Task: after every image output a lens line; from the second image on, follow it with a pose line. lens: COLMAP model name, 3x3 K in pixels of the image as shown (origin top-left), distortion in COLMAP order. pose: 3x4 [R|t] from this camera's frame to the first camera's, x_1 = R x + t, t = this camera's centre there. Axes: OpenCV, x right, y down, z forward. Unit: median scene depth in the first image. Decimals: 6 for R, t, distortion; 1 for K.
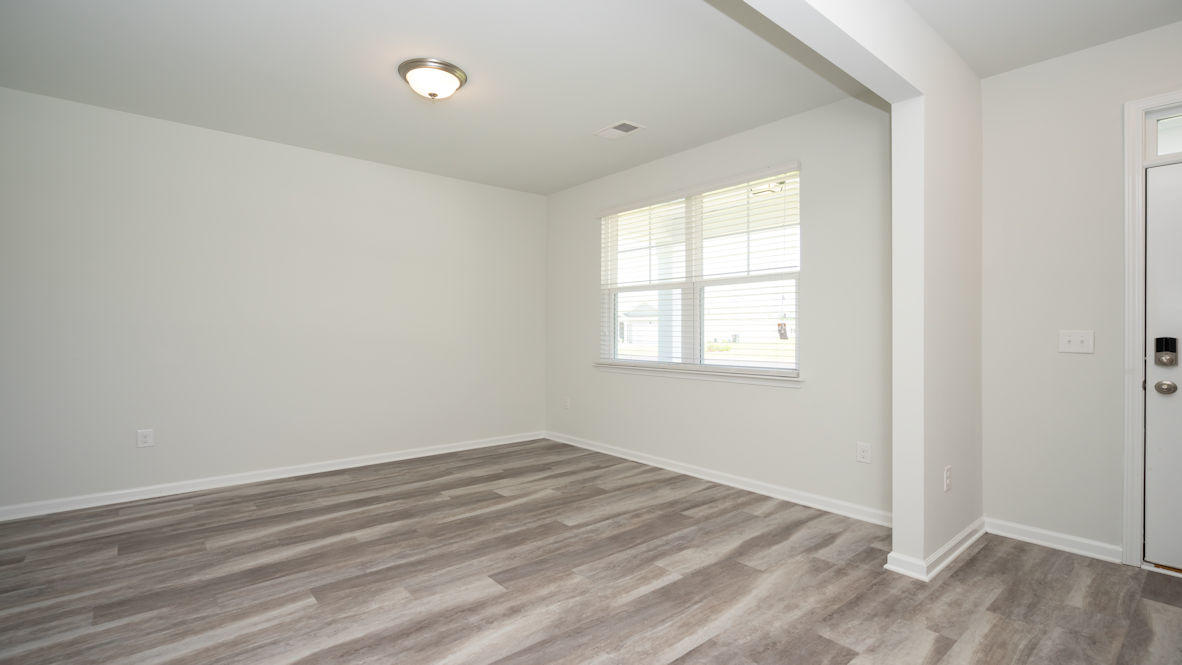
lens RADIAL K [[531.5, 0, 593.0], [0, 531.5, 329.7], [0, 0, 1]] dist [-0.000404, 0.000245]
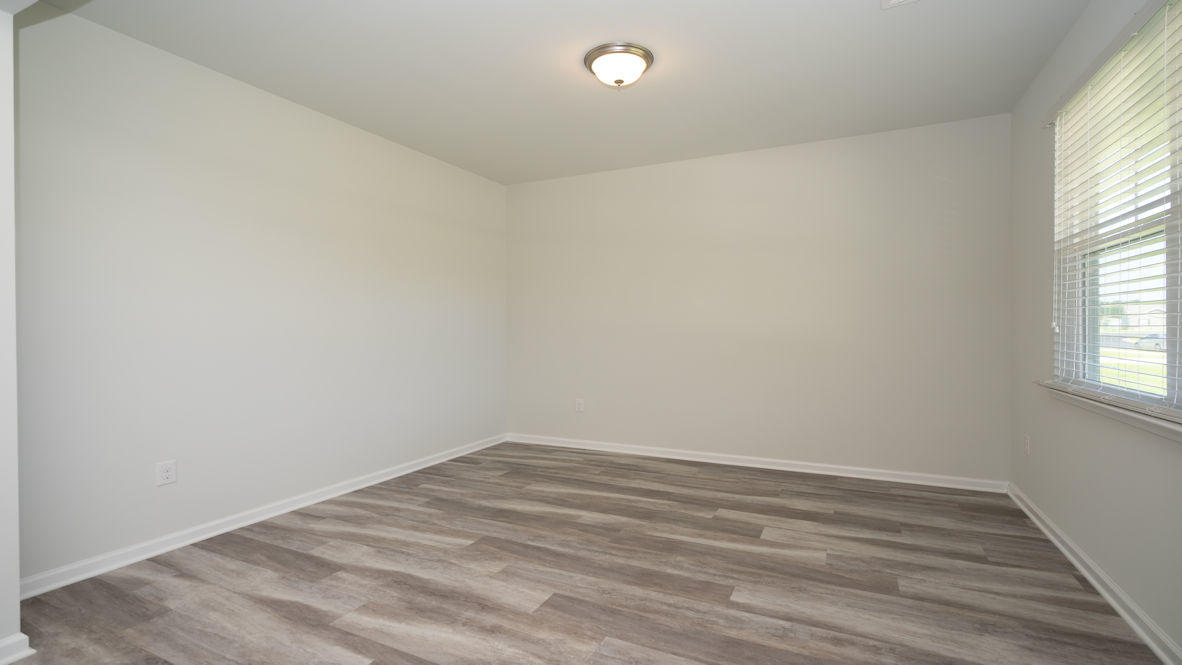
lens RADIAL K [[531.5, 0, 593.0], [0, 531.5, 329.7], [0, 0, 1]] dist [-0.000404, 0.000245]
pose [[0.406716, -0.003393, -0.913549, 0.534839], [0.010106, 0.999949, 0.000785, 0.004710], [0.913499, -0.009551, 0.406729, 0.547078]]
